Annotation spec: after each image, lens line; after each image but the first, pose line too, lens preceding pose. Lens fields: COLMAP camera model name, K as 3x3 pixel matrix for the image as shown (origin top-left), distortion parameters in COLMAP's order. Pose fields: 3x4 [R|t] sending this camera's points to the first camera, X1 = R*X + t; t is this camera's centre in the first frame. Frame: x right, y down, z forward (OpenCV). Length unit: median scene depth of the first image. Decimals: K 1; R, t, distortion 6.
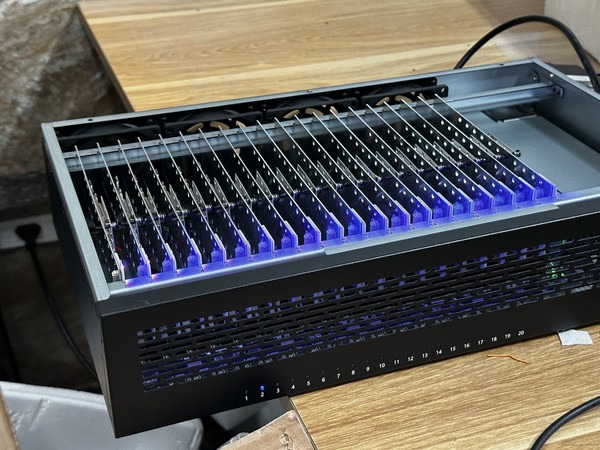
lens RADIAL K [[959.3, 0, 301.8], [0, 959.3, 228.6], [0, 0, 1]] dist [0.132005, 0.000000]
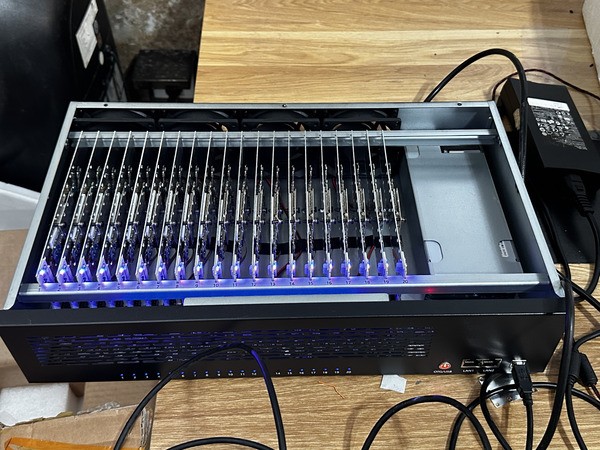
lens RADIAL K [[660.4, 0, 296.9], [0, 660.4, 220.6], [0, 0, 1]] dist [0.105758, 0.000000]
pose [[0.949542, 0.241715, -0.199860, 0.171278], [-0.172288, 0.934460, 0.311610, -0.203087], [0.262082, -0.261453, 0.928954, 0.127598]]
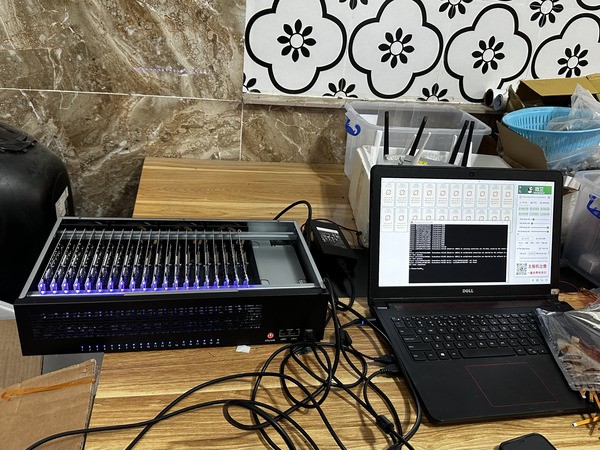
lens RADIAL K [[500.6, 0, 302.5], [0, 500.6, 221.5], [0, 0, 1]] dist [0.033905, -0.022245]
pose [[0.983974, 0.162194, -0.074086, 0.275741], [-0.168166, 0.982250, -0.083100, -0.064962], [0.059293, 0.094227, 0.993783, -0.116924]]
